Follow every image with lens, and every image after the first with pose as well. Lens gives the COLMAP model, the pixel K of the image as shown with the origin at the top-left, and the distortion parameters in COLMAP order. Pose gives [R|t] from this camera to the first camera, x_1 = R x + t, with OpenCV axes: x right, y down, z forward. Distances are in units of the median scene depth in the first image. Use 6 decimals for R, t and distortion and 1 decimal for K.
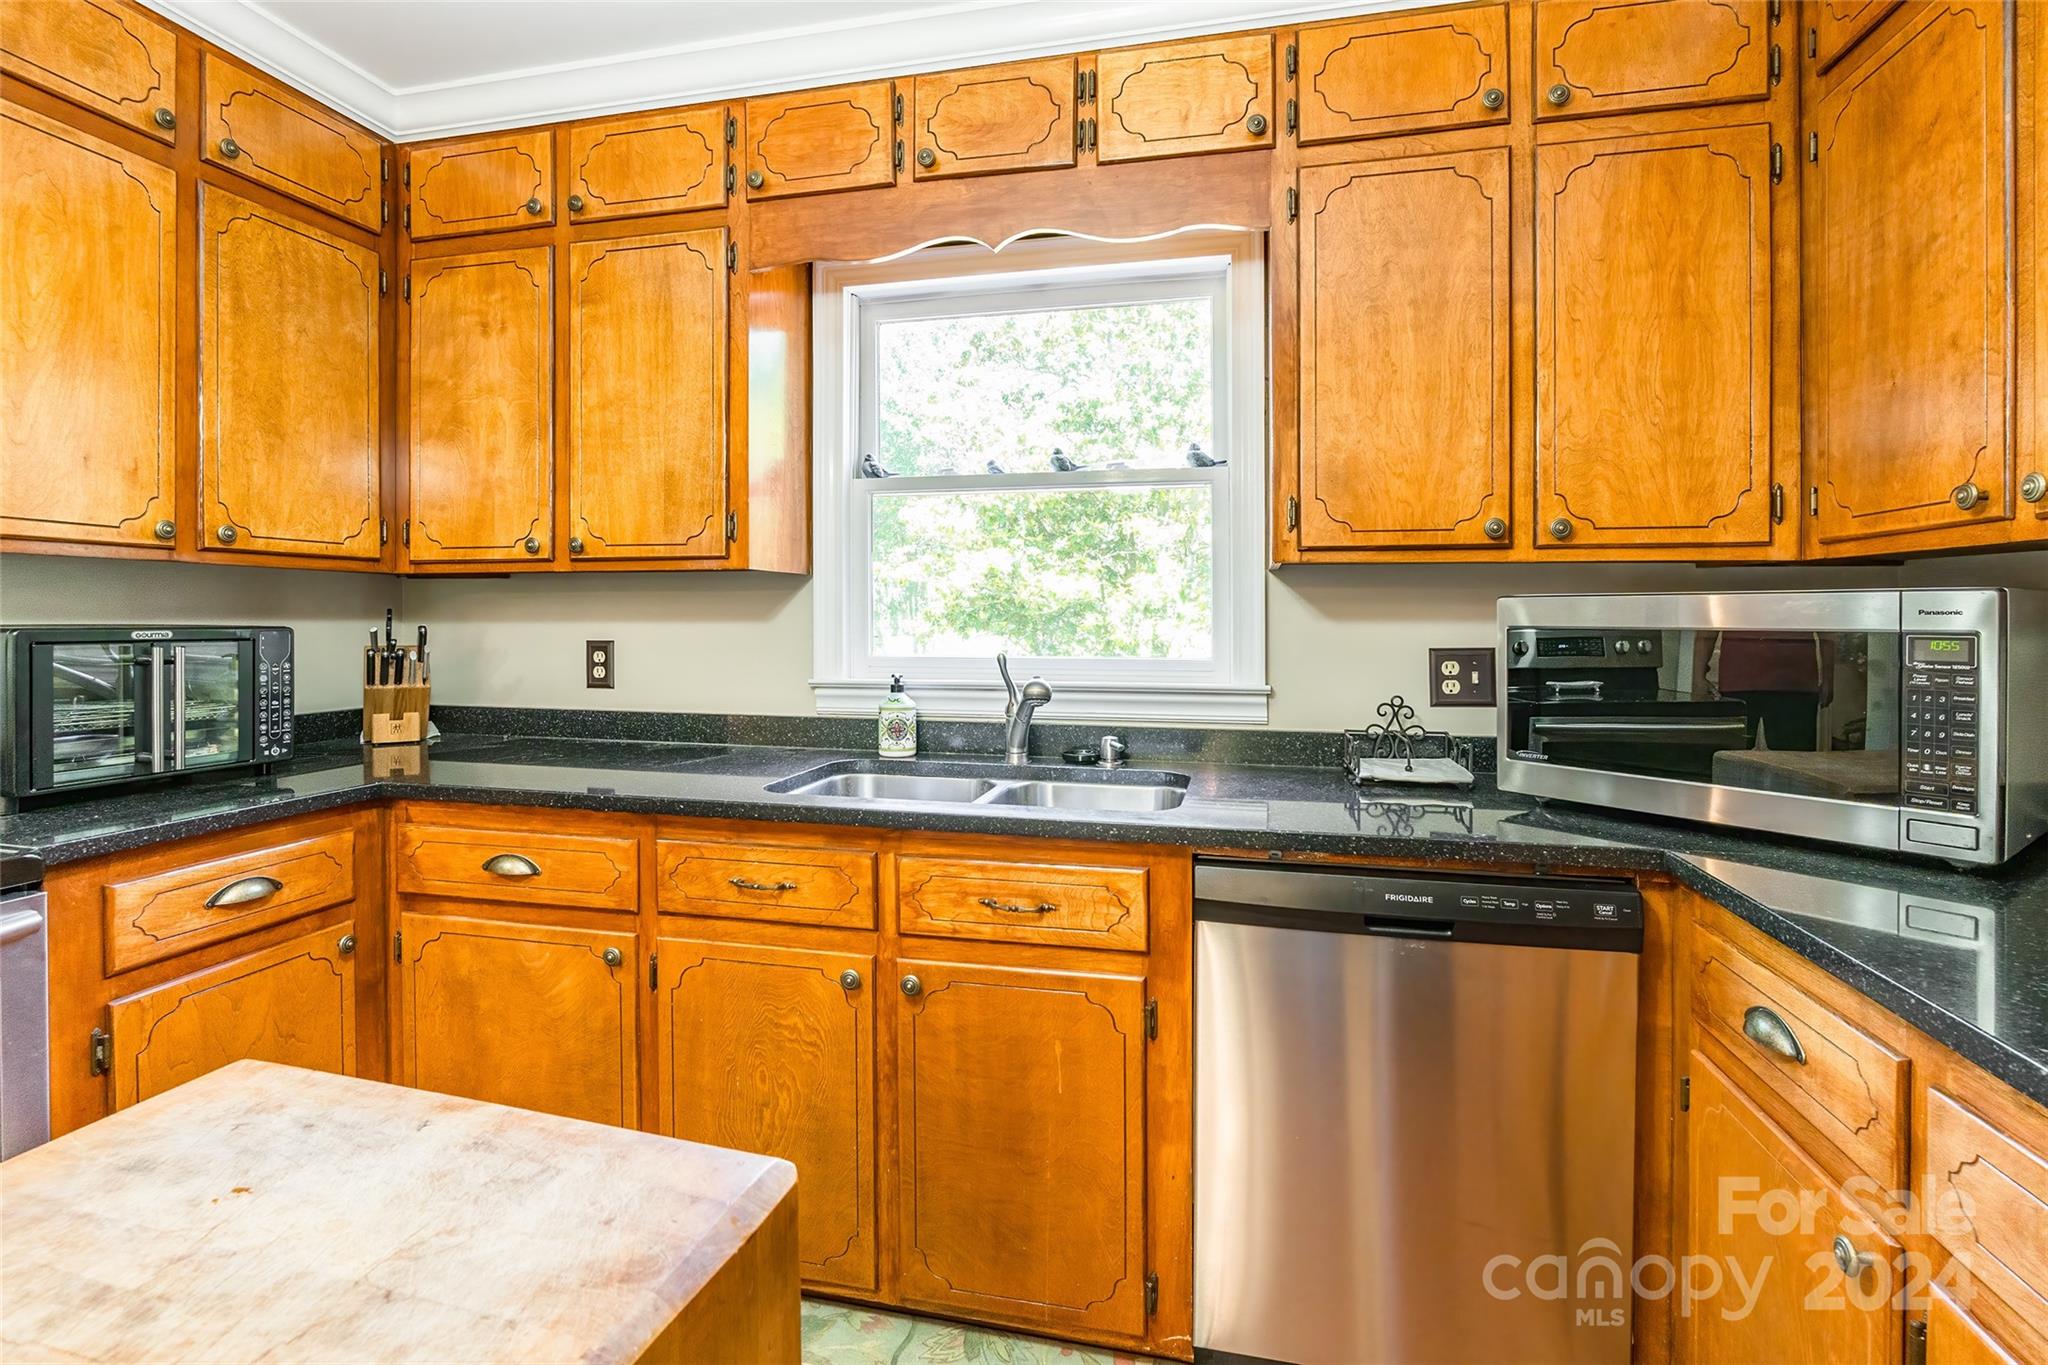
lens RADIAL K [[943.6, 0, 953.1], [0, 943.6, 618.9], [0, 0, 1]] dist [-0.009643, -0.000120]
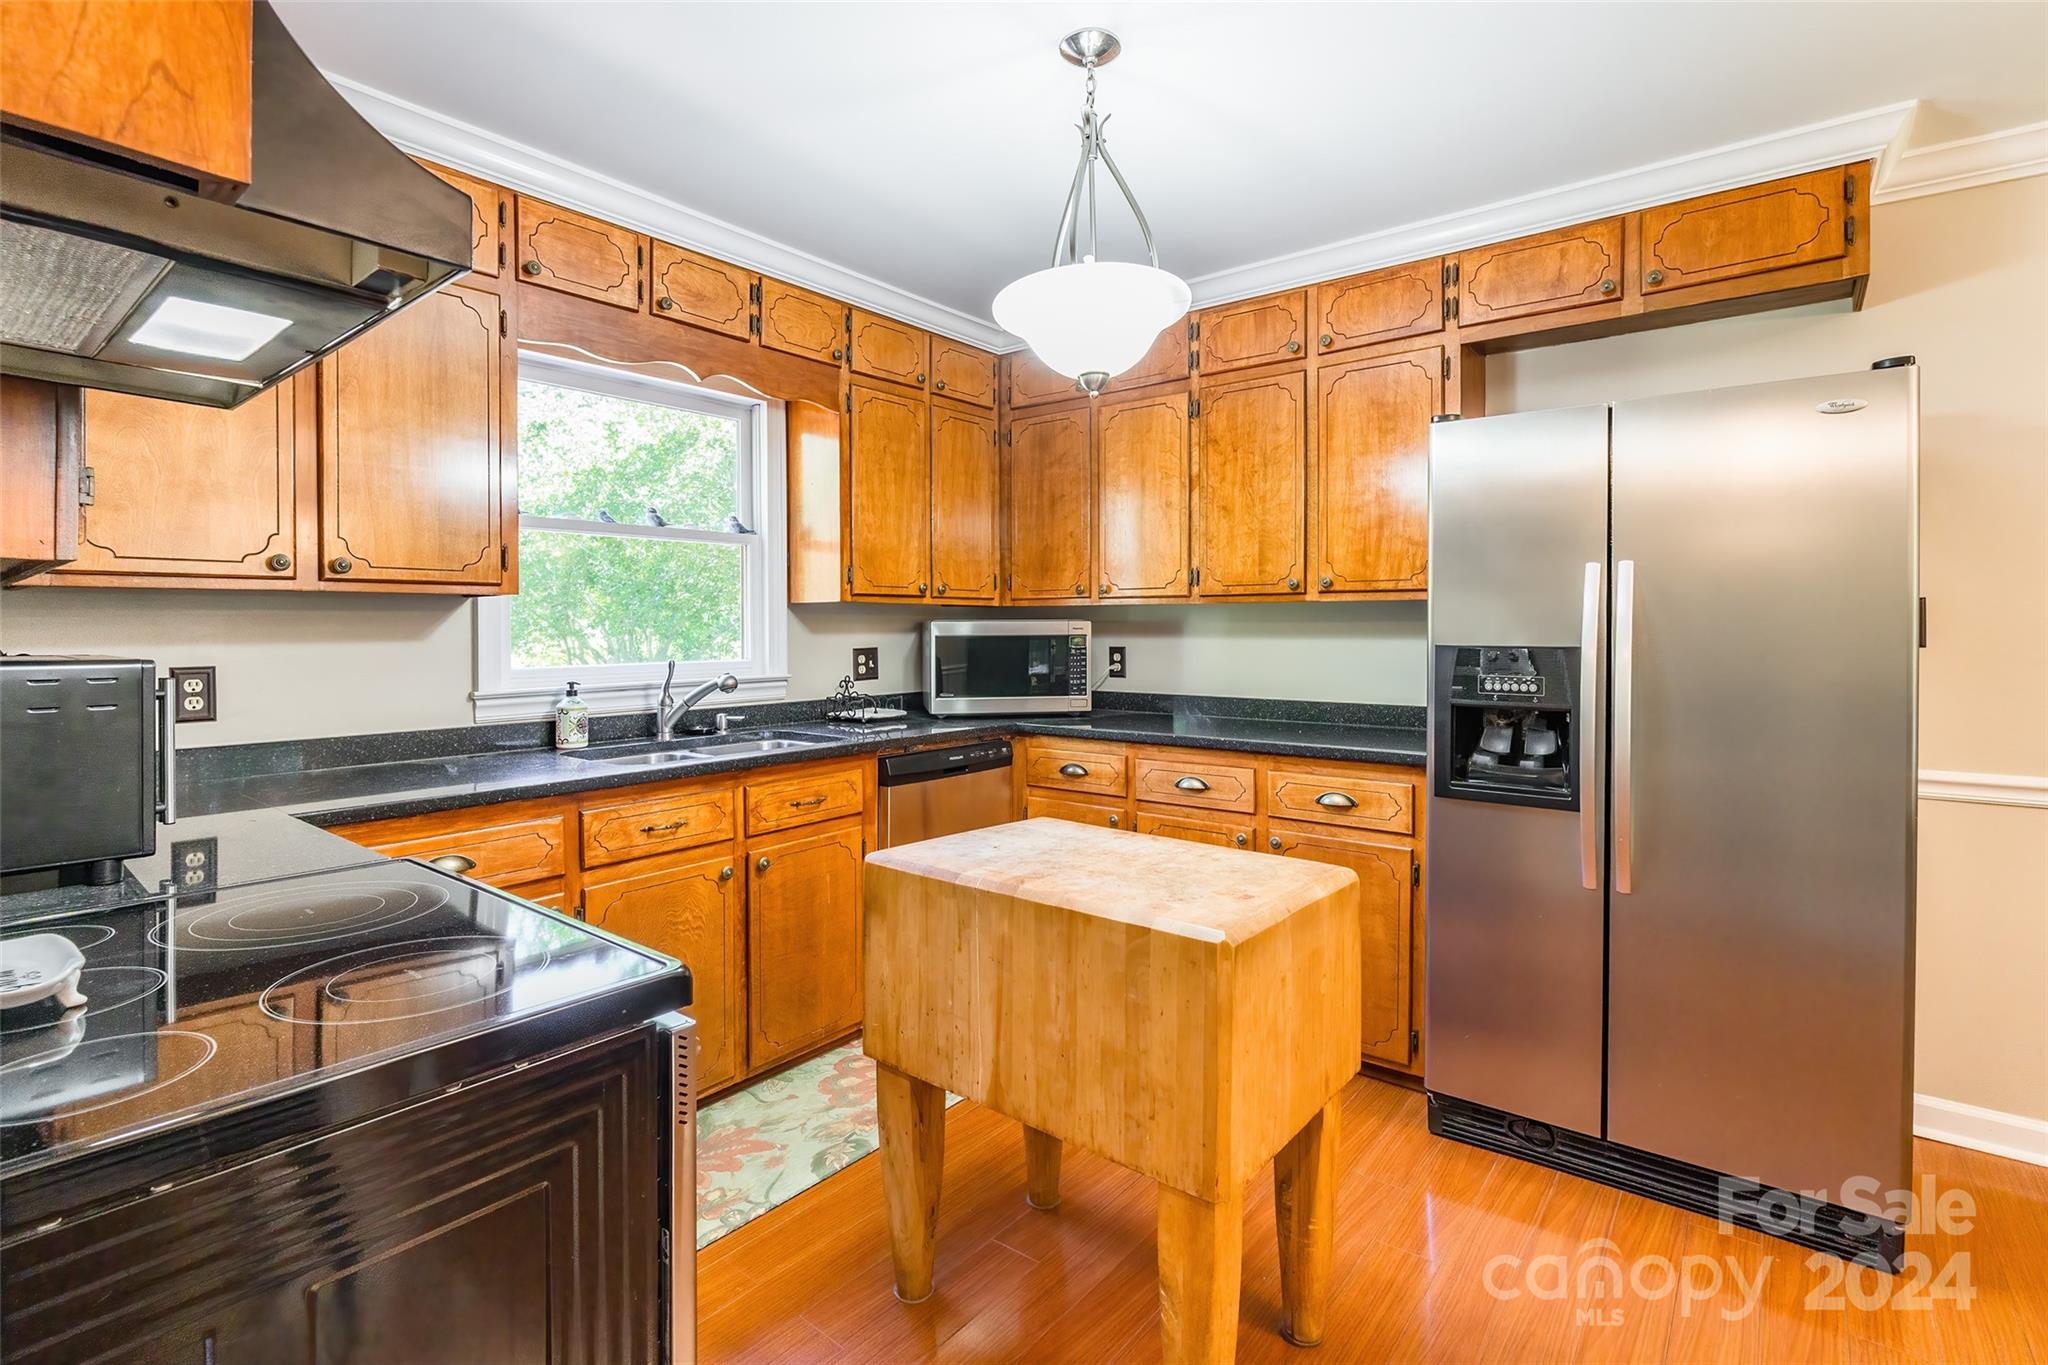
lens RADIAL K [[954.7, 0, 1098.2], [0, 954.7, 633.9], [0, 0, 1]] dist [-0.010614, 0.000161]
pose [[0.359192, -0.010865, 0.933200, -1.170401], [0.006732, 0.999936, 0.009051, -0.011776], [-0.933239, 0.003031, 0.359242, -0.100230]]
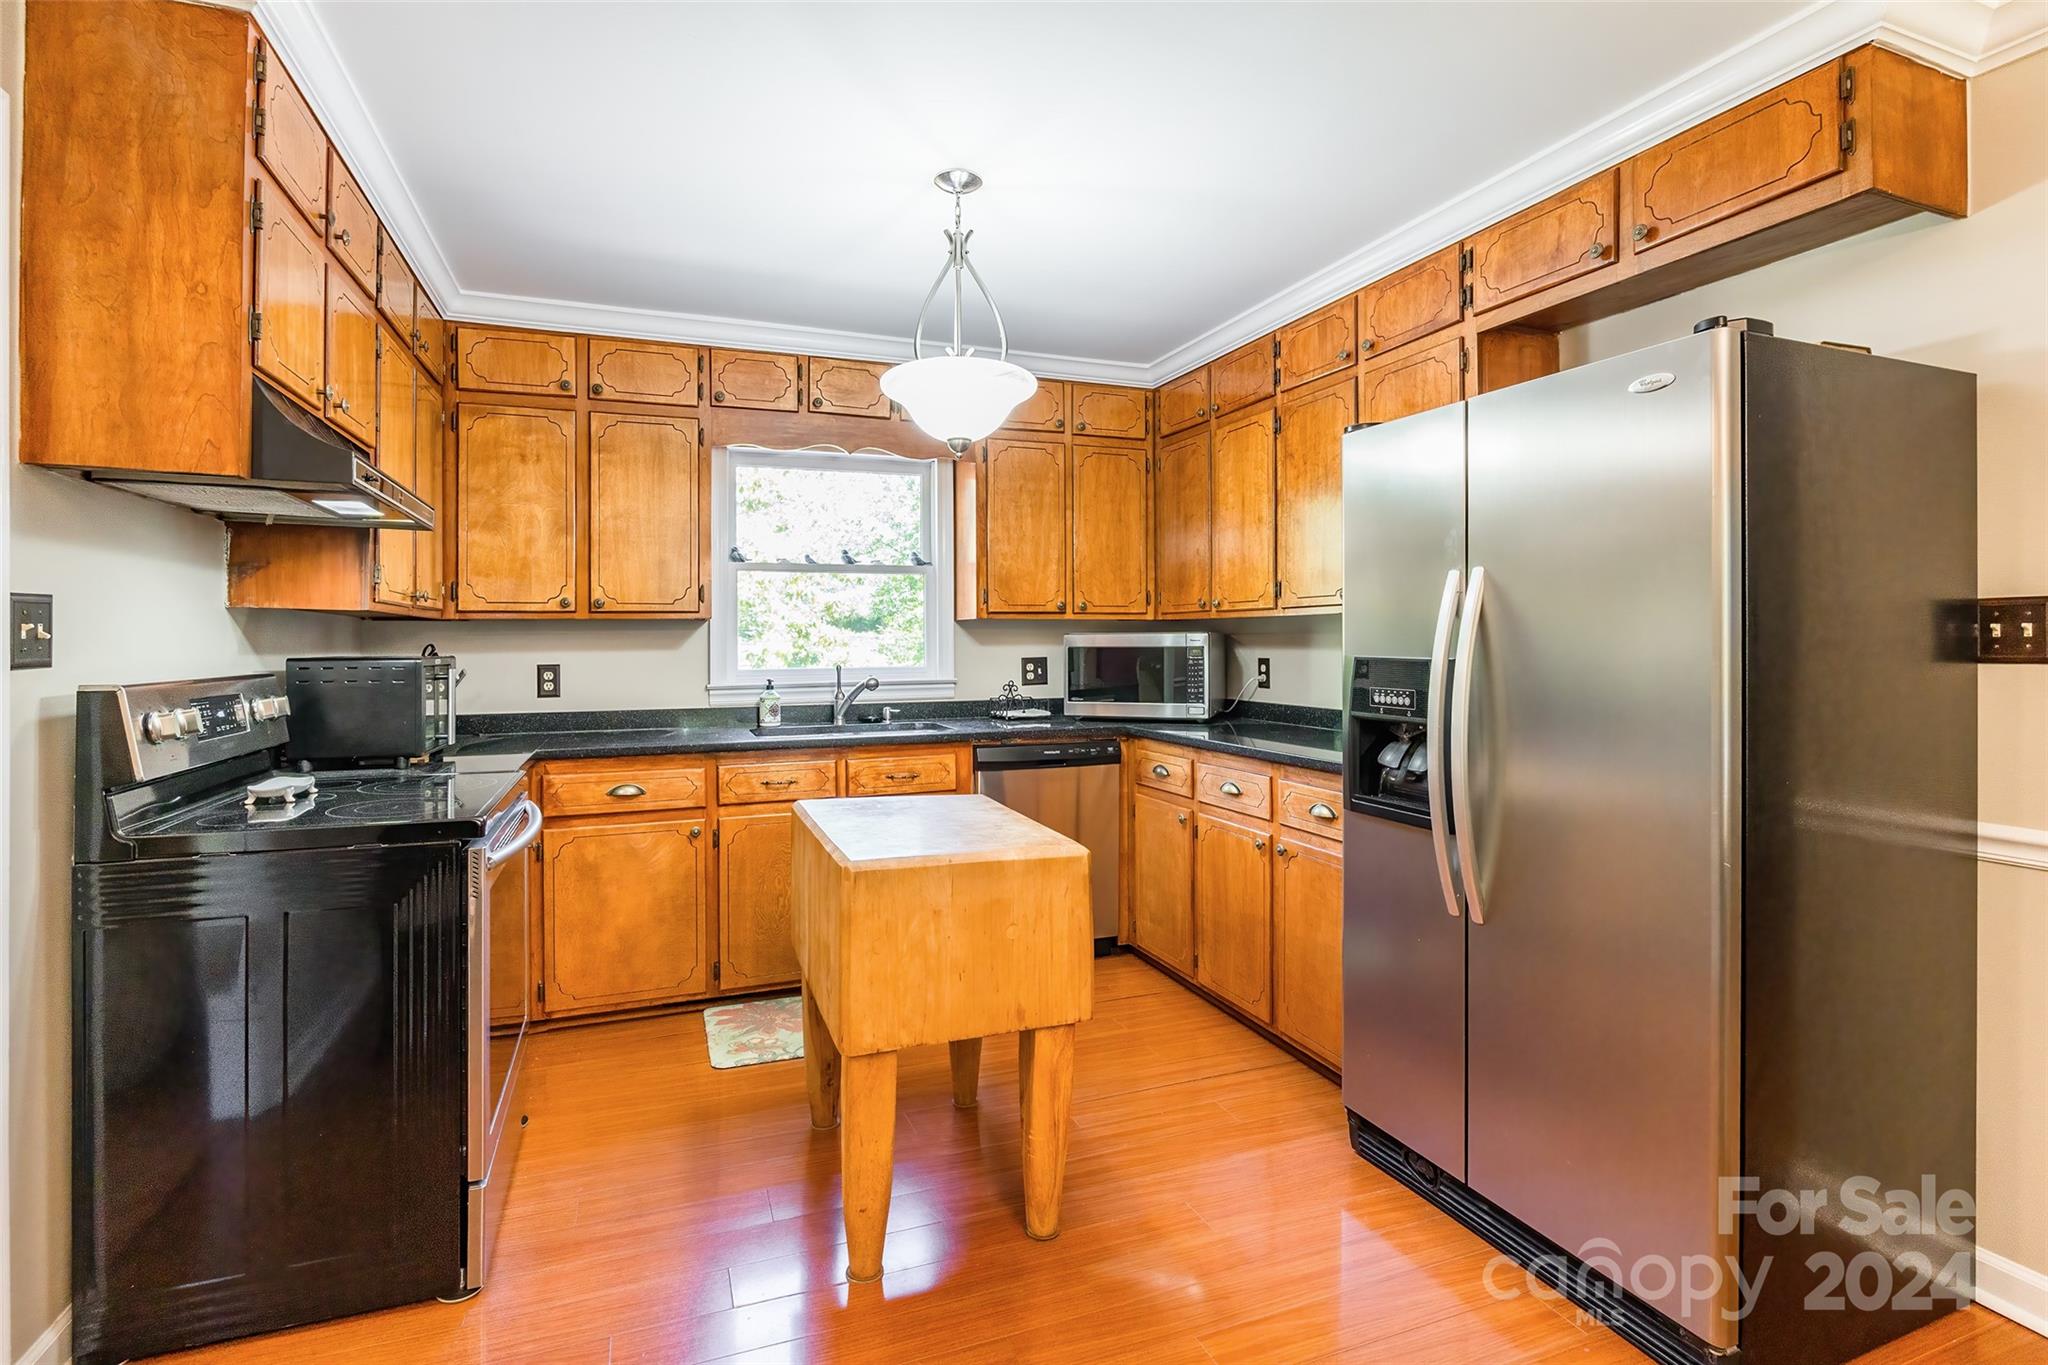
lens RADIAL K [[980.7, 0, 1030.7], [0, 980.7, 639.8], [0, 0, 1]] dist [-0.012512, -0.000059]
pose [[0.789894, -0.006909, 0.613204, -0.943985], [0.009832, 0.999951, -0.001399, -0.007185], [-0.613164, 0.007135, 0.789923, -0.852316]]
